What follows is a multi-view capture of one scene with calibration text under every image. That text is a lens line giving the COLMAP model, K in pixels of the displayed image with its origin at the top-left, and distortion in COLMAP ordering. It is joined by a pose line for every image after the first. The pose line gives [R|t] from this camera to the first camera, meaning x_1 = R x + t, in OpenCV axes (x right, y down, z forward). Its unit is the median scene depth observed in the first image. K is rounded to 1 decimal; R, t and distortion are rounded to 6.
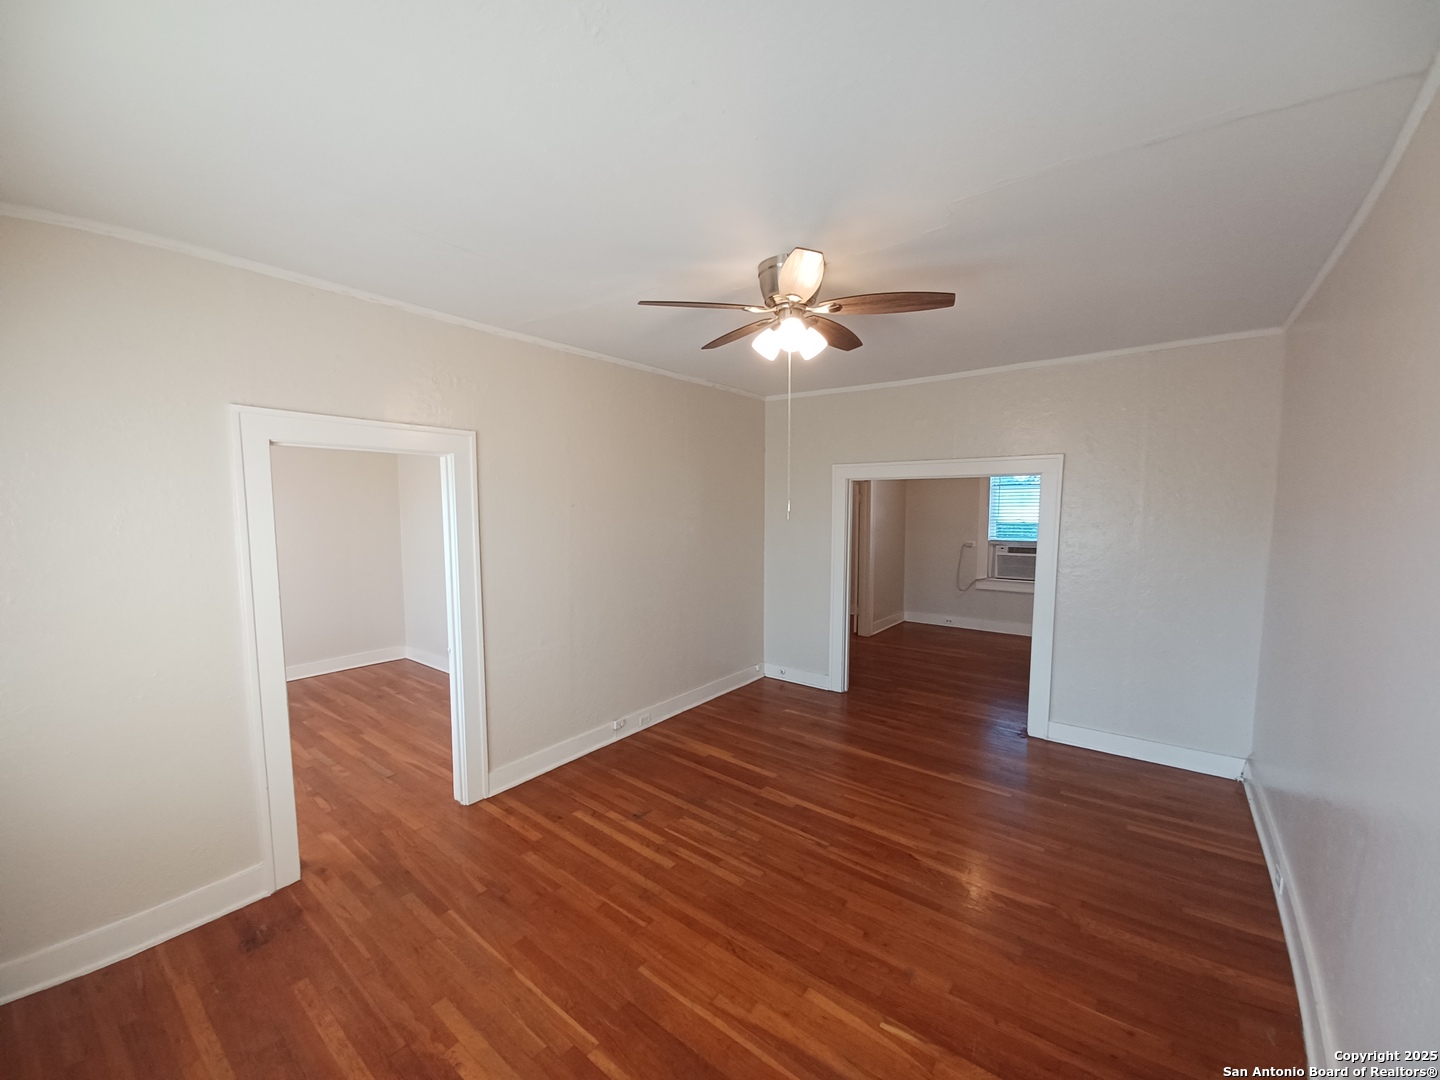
lens RADIAL K [[569.9, 0, 713.8], [0, 569.9, 539.7], [0, 0, 1]] dist [-0.012962, -0.002149]
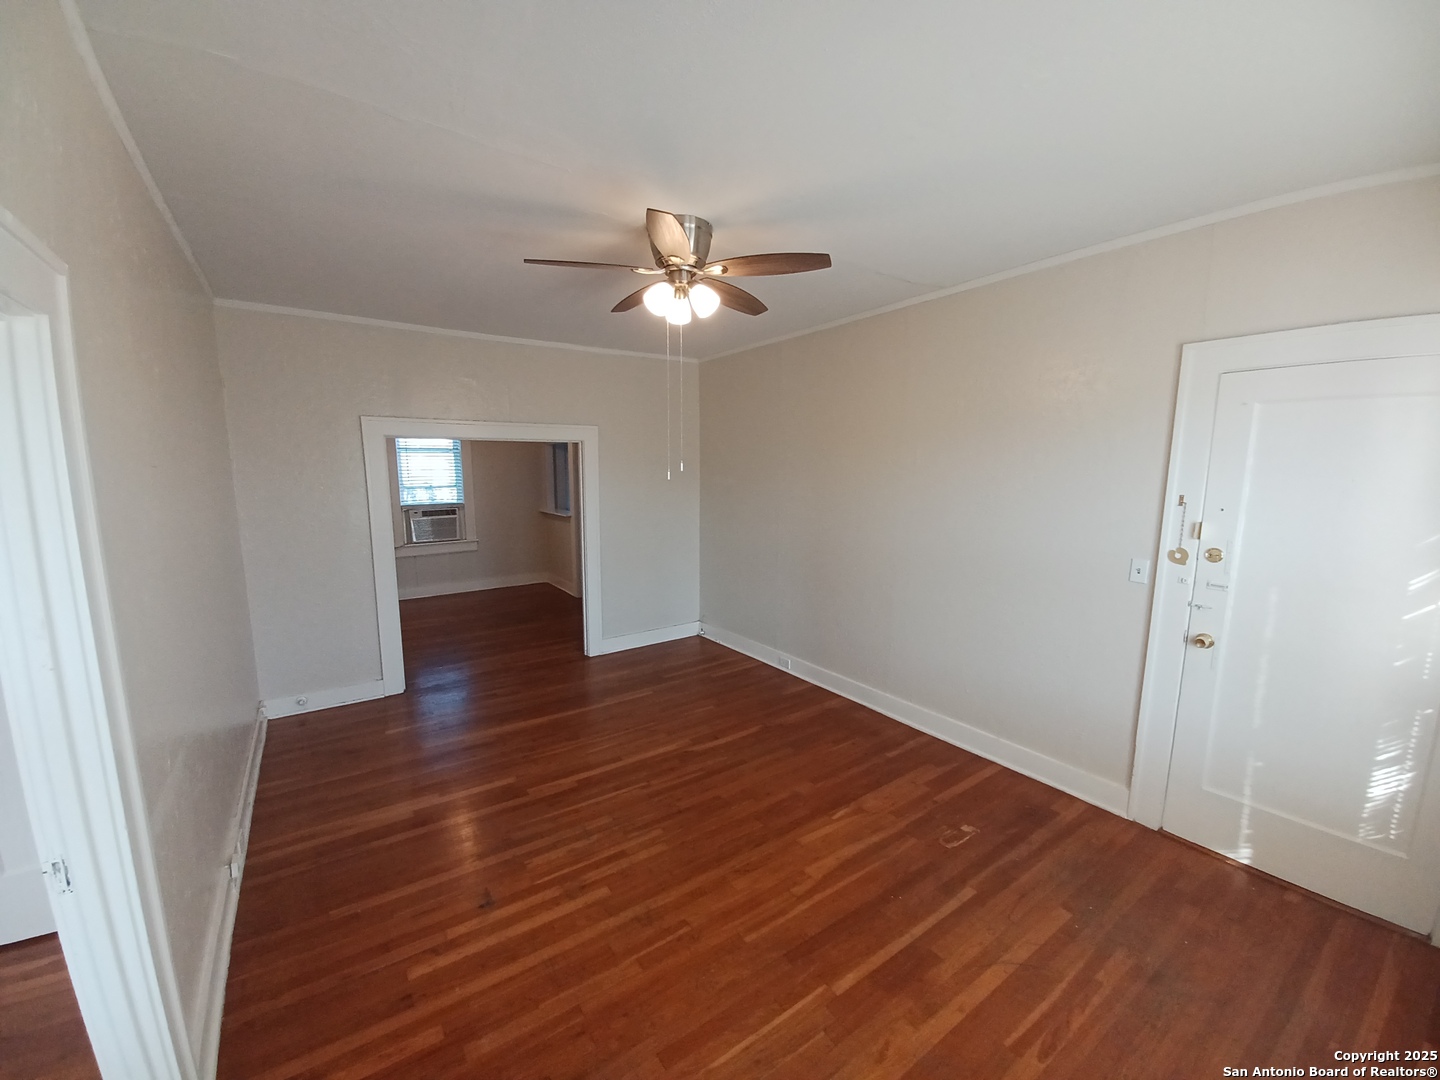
lens RADIAL K [[569.9, 0, 712.8], [0, 569.9, 538.3], [0, 0, 1]] dist [-0.012962, -0.002149]
pose [[0.293799, -0.120649, 0.948222, -0.746986], [0.066005, 0.992195, 0.105793, -0.030491], [-0.953585, 0.031506, 0.299470, 0.556032]]
